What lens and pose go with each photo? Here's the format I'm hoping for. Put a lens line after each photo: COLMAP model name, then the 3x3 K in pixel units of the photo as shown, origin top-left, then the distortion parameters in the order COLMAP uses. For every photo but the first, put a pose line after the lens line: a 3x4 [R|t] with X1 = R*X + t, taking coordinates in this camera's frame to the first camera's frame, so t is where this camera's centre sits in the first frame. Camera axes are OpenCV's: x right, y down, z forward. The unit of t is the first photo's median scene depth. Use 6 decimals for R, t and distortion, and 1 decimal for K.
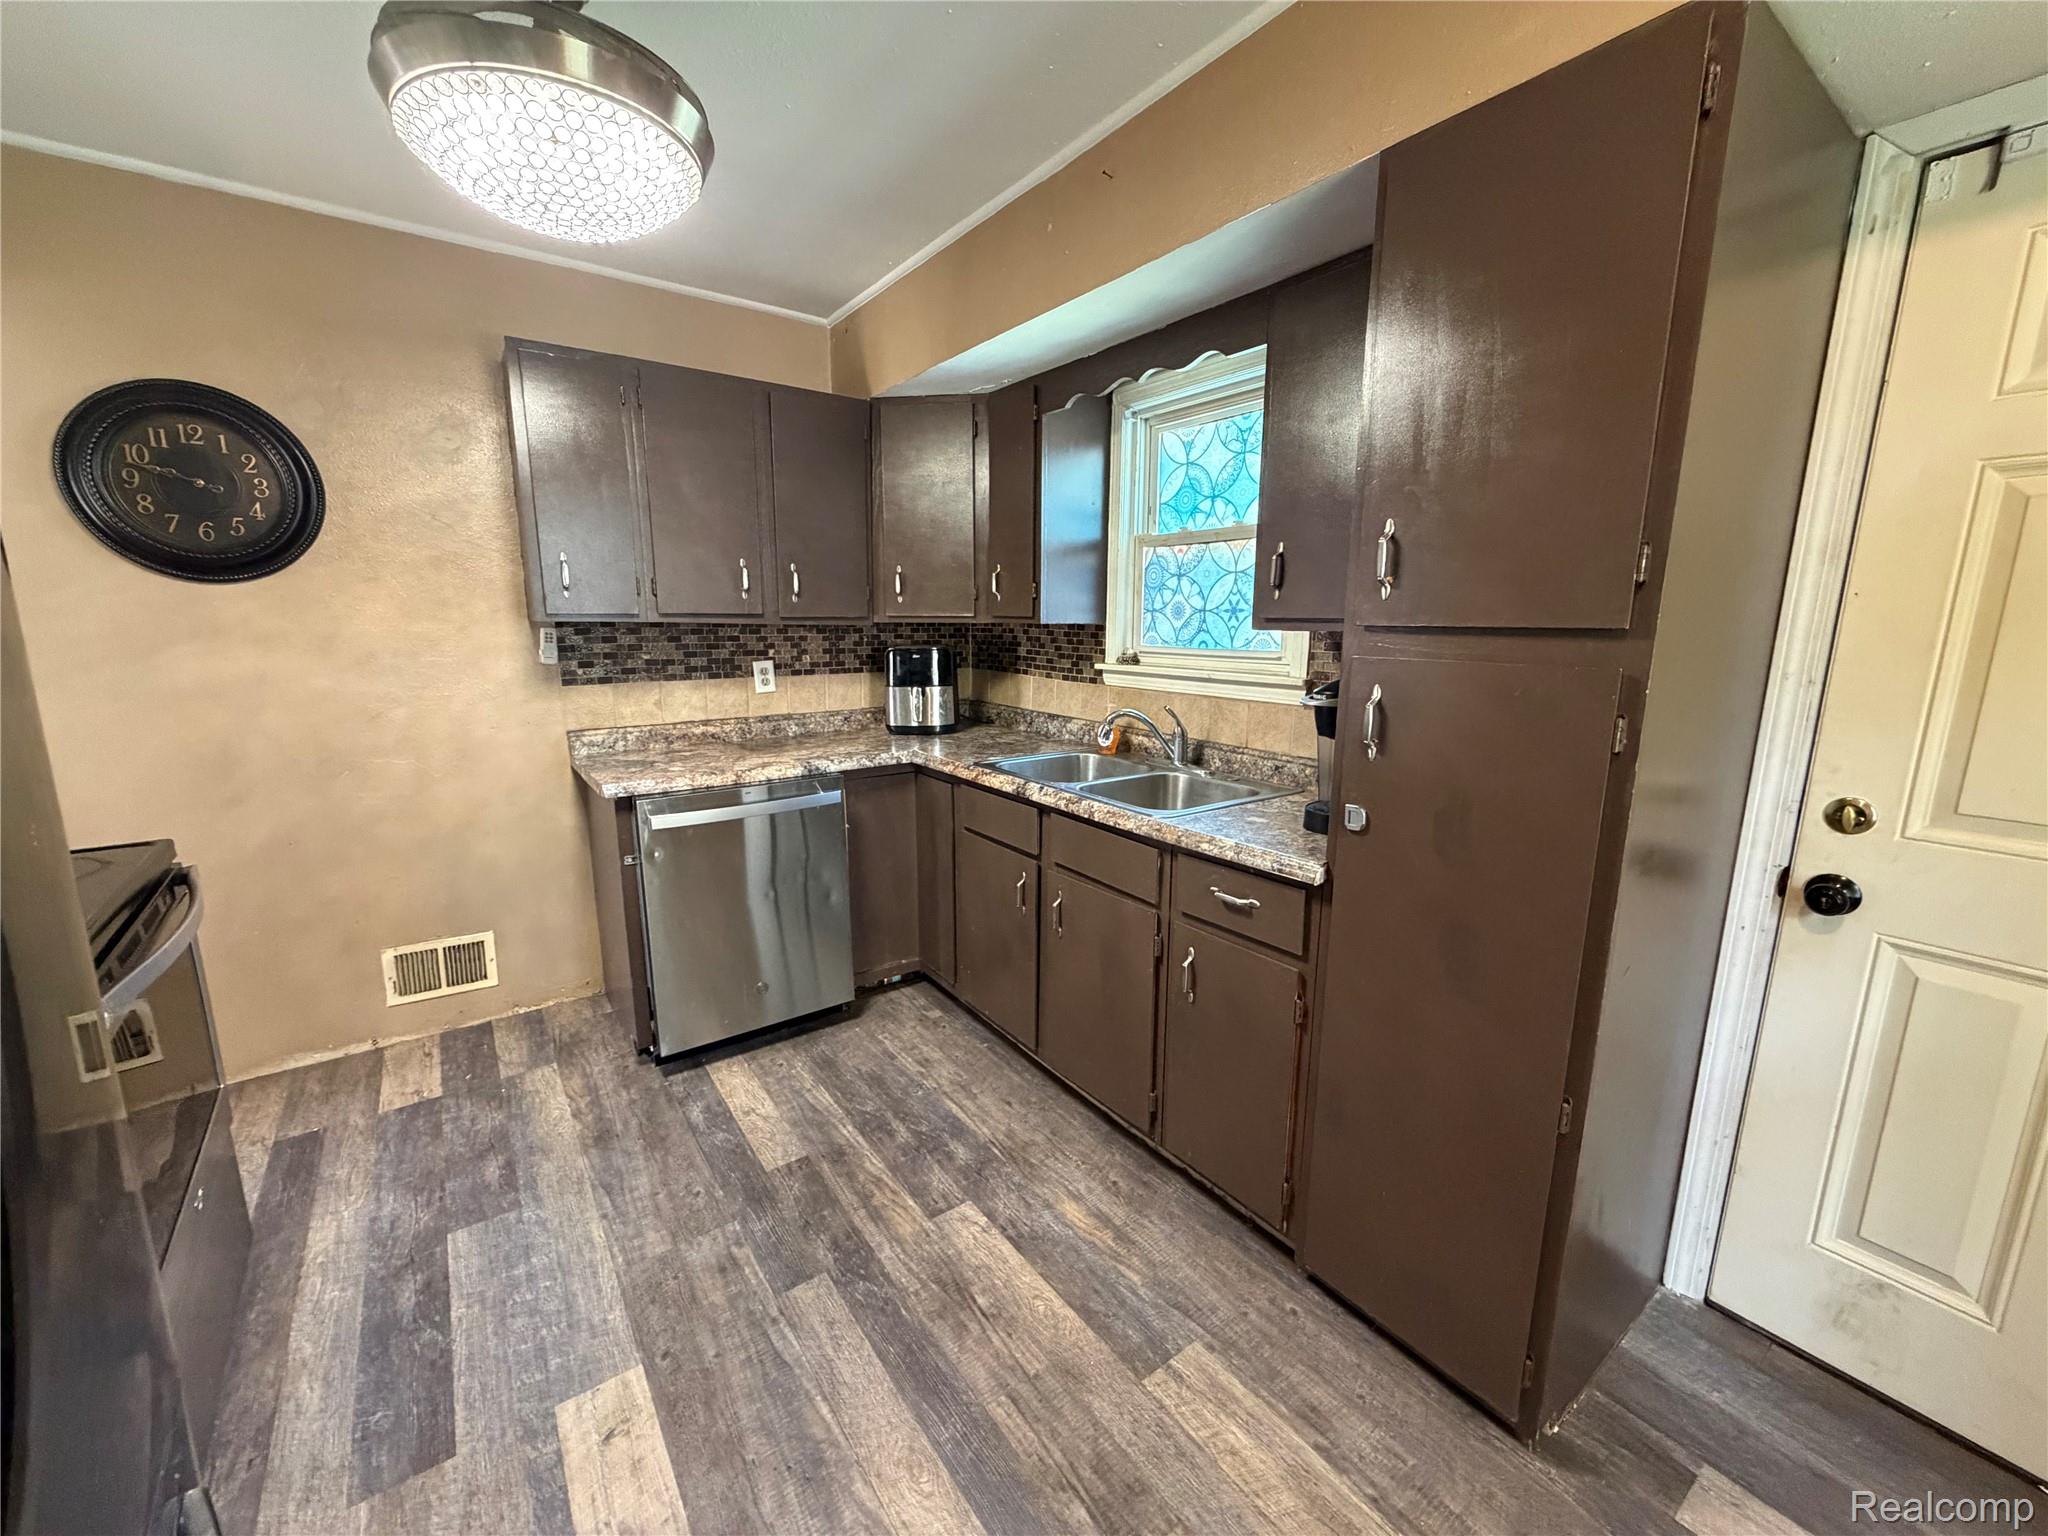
lens RADIAL K [[812.2, 0, 1023.7], [0, 812.2, 767.6], [0, 0, 1]] dist [-0.000408, -0.000543]
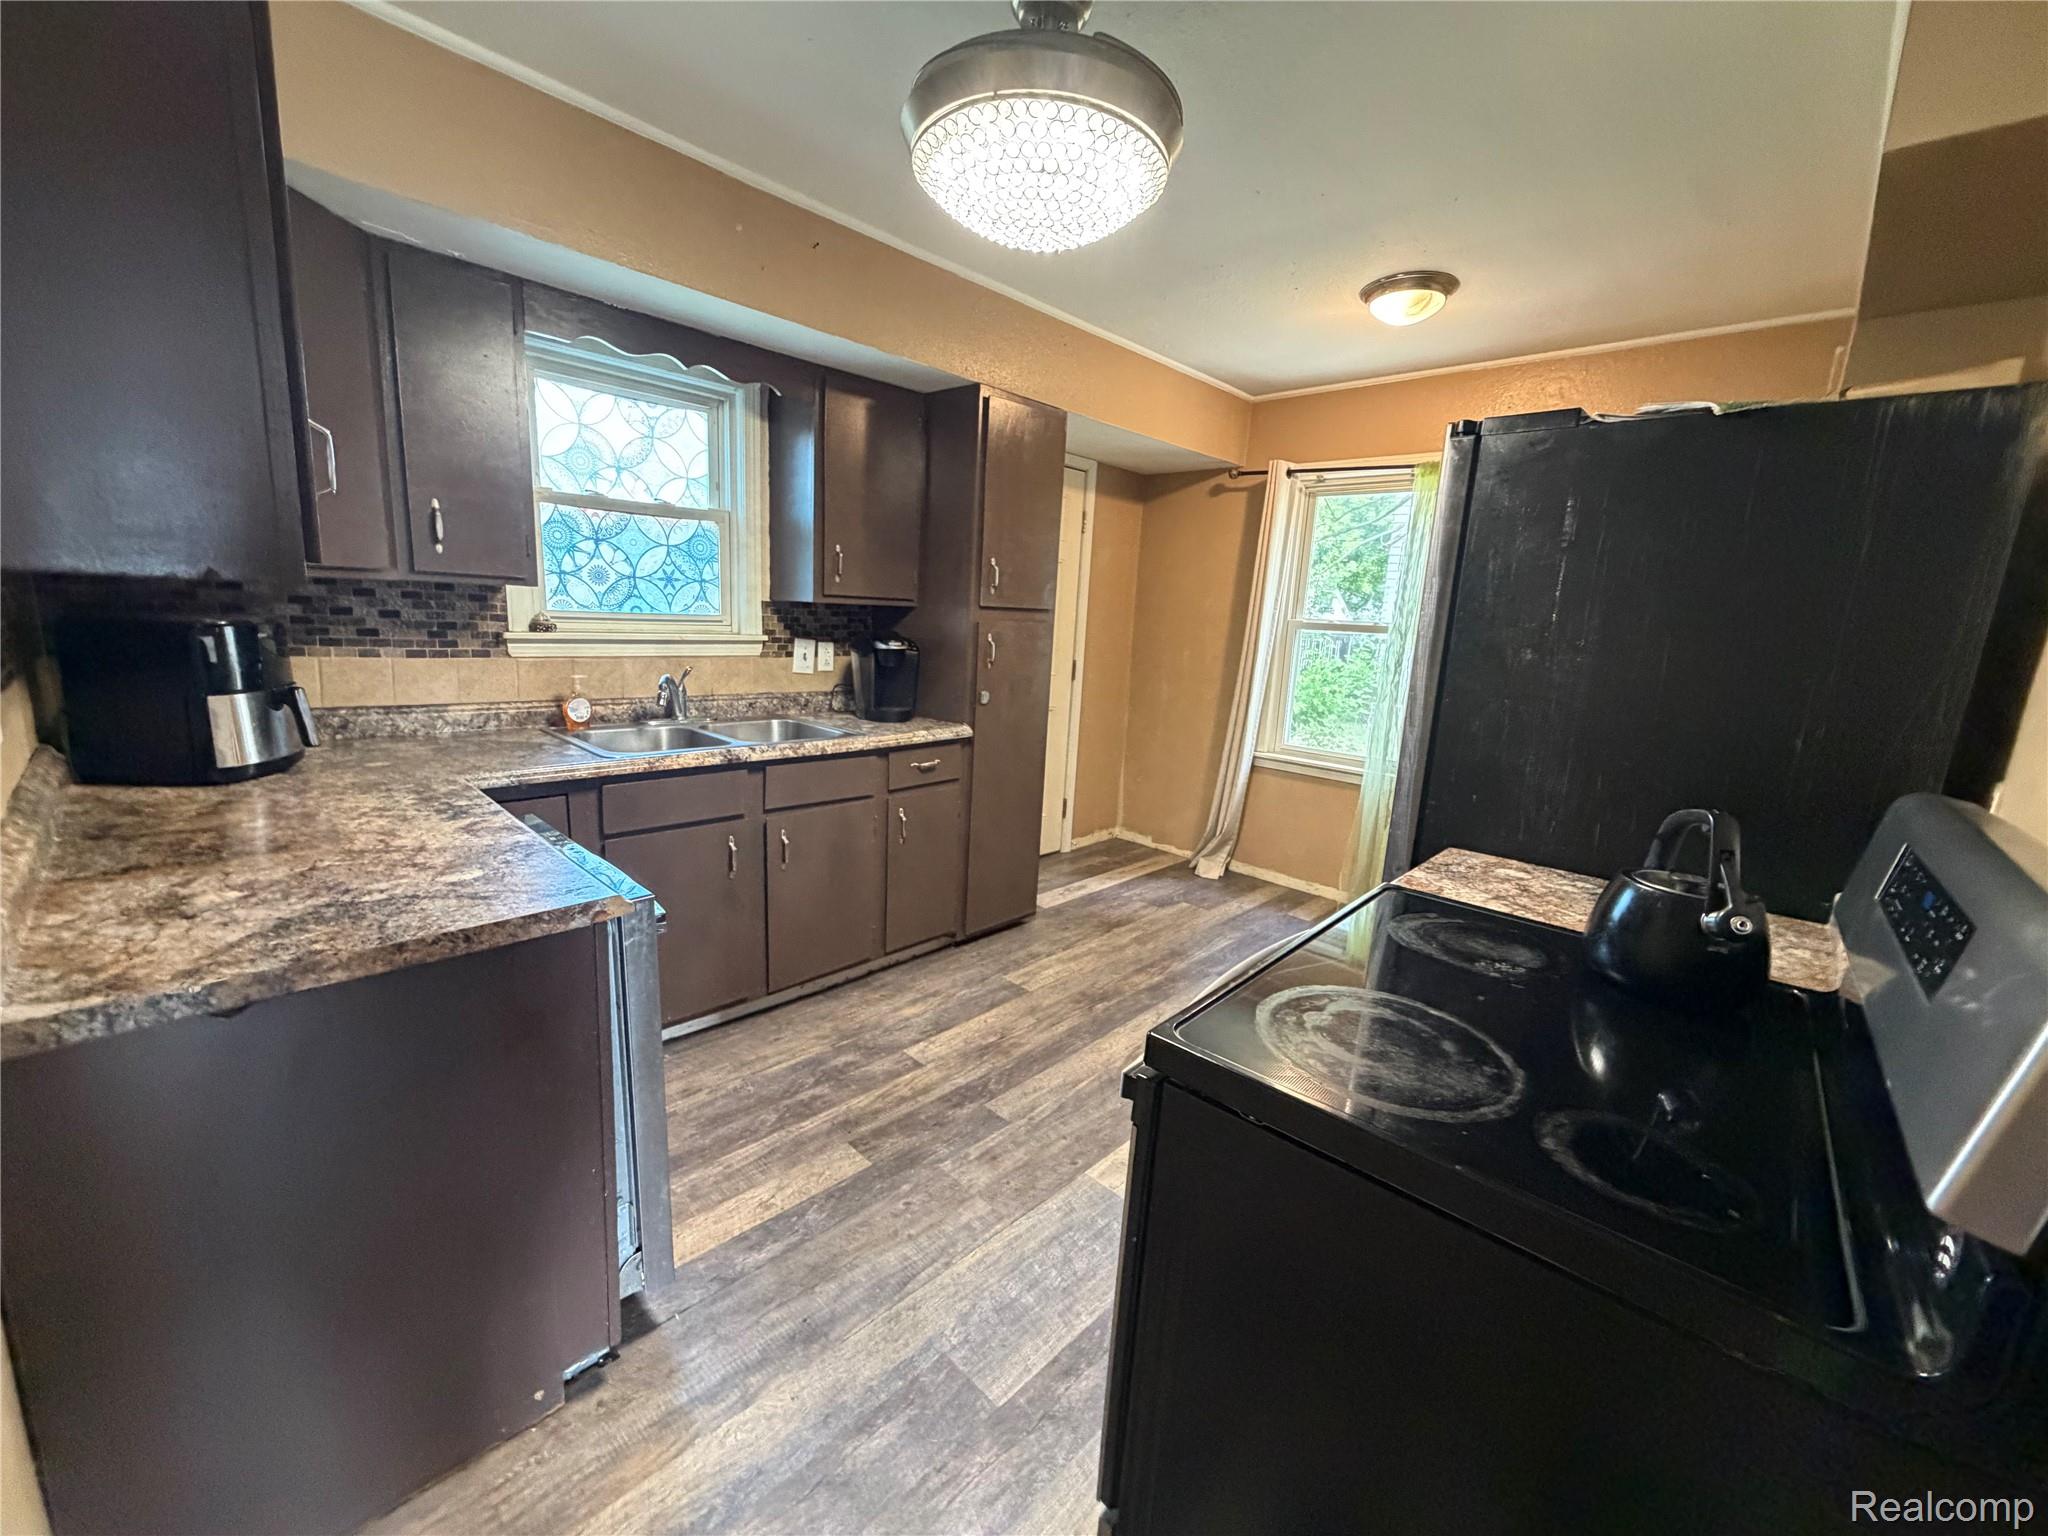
lens RADIAL K [[812.2, 0, 1017.0], [0, 812.2, 765.5], [0, 0, 1]] dist [-0.000408, -0.000543]
pose [[-0.179009, -0.203647, 0.962540, -1.250275], [0.125725, 0.965587, 0.227673, -0.177960], [-0.975781, 0.161771, -0.147245, 0.936383]]
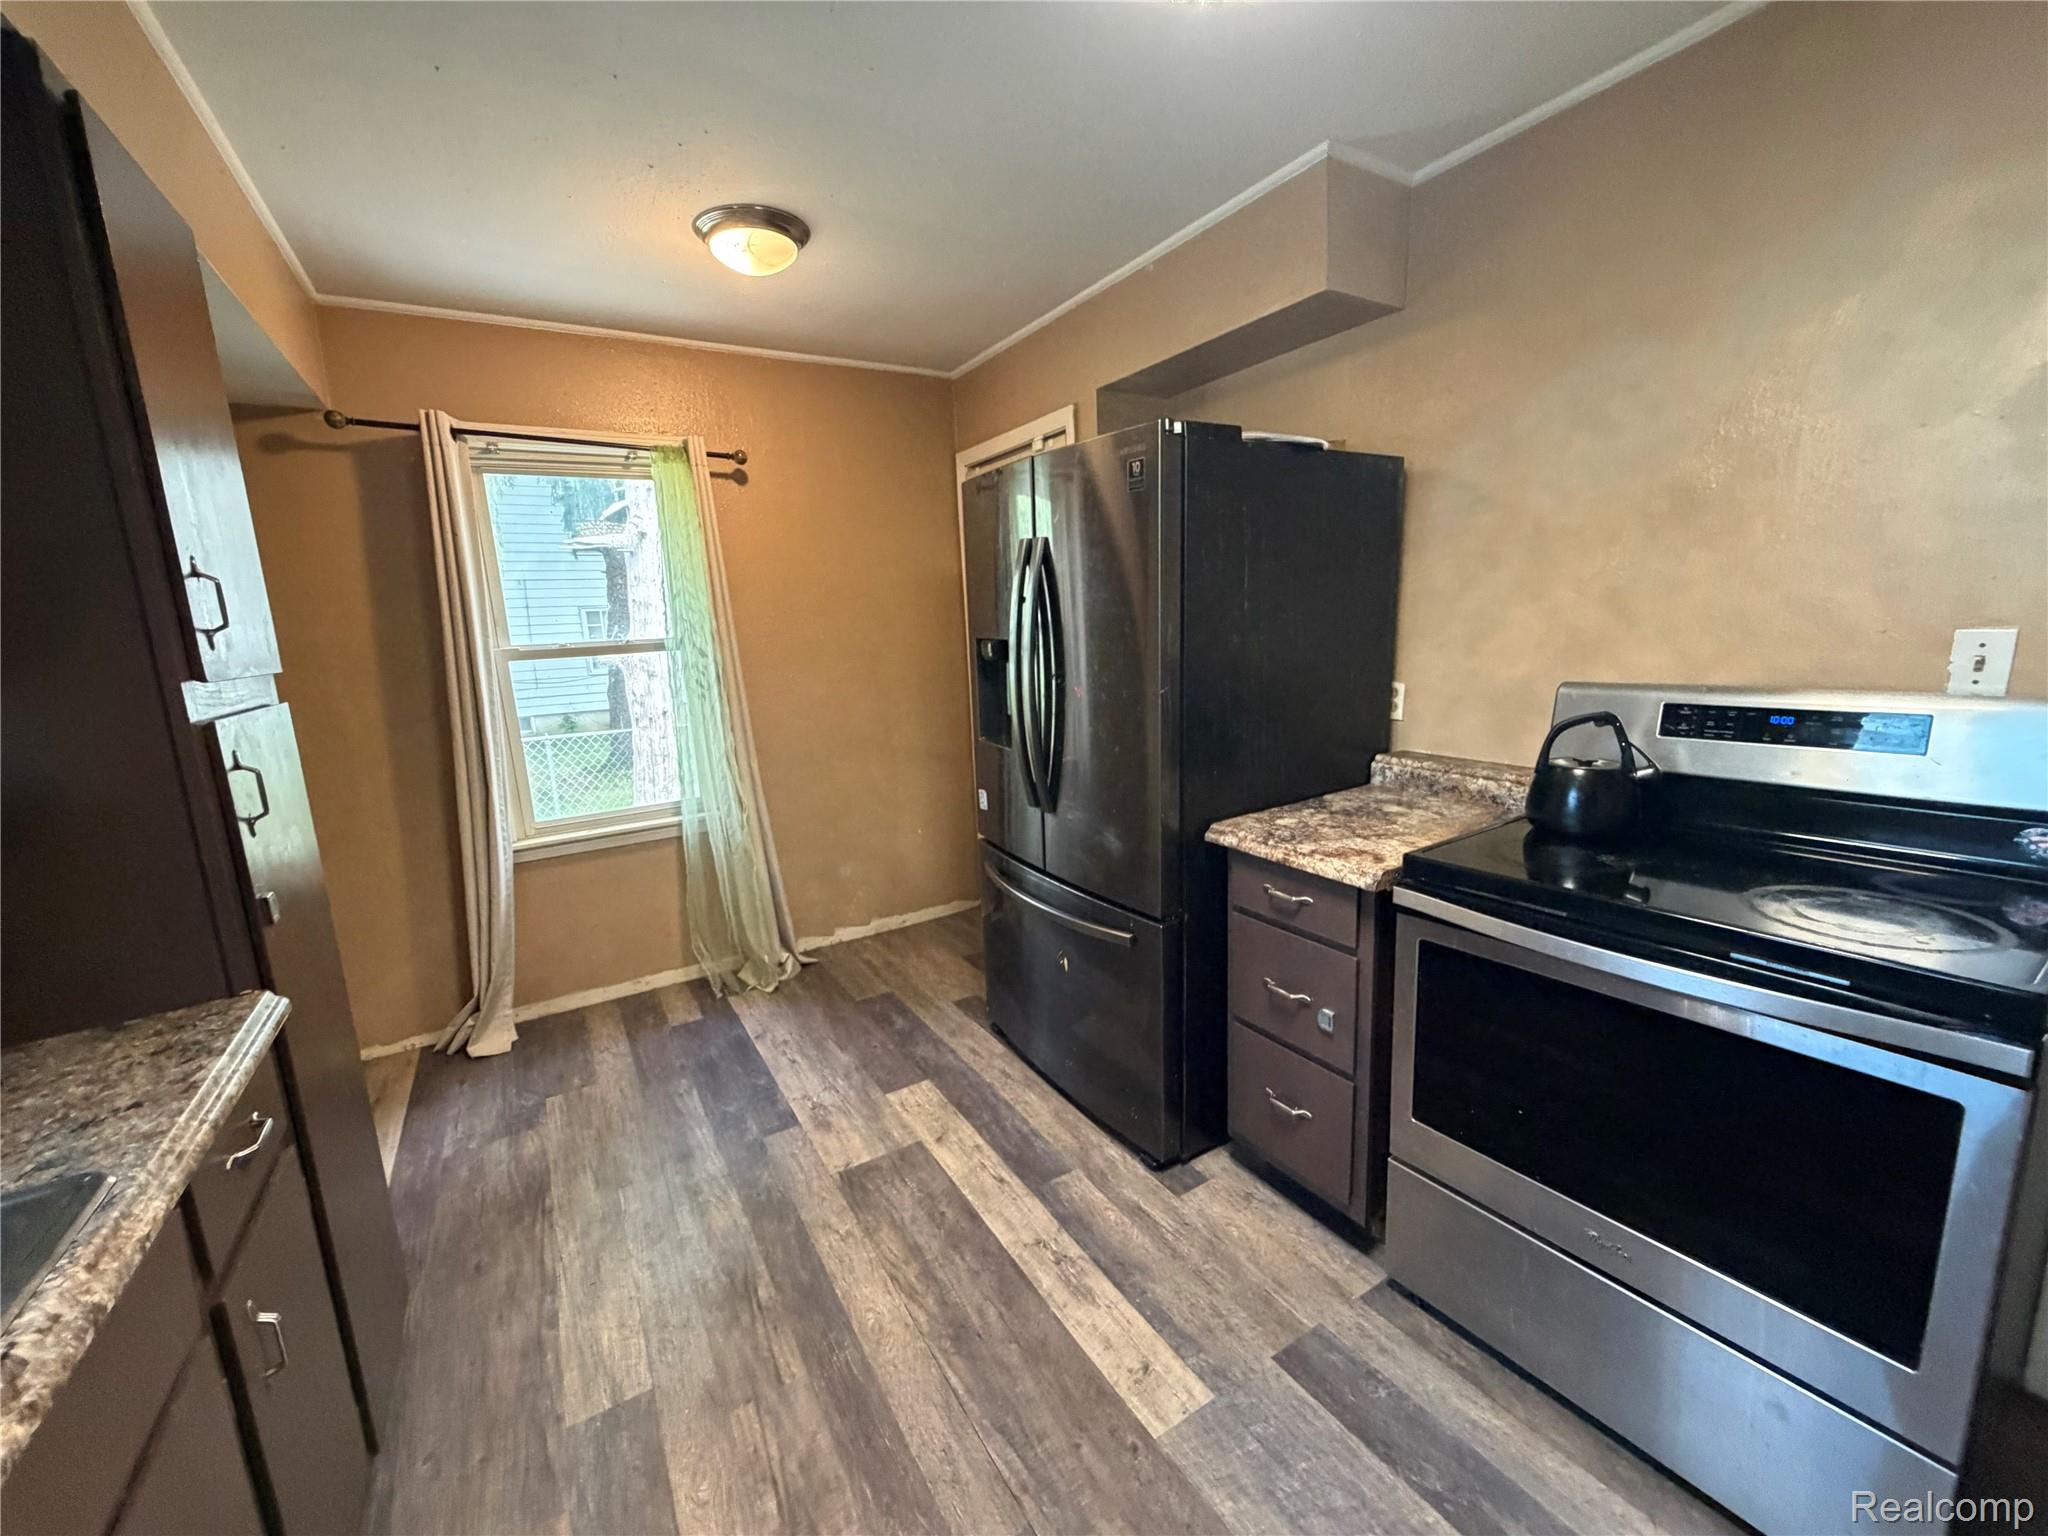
lens RADIAL K [[812.2, 0, 1023.4], [0, 812.2, 769.4], [0, 0, 1]] dist [-0.000408, -0.000543]
pose [[-0.996422, 0.026124, 0.080376, -0.325274], [0.053272, 0.932448, 0.357356, -0.244762], [-0.065611, 0.360359, -0.930504, 1.247989]]
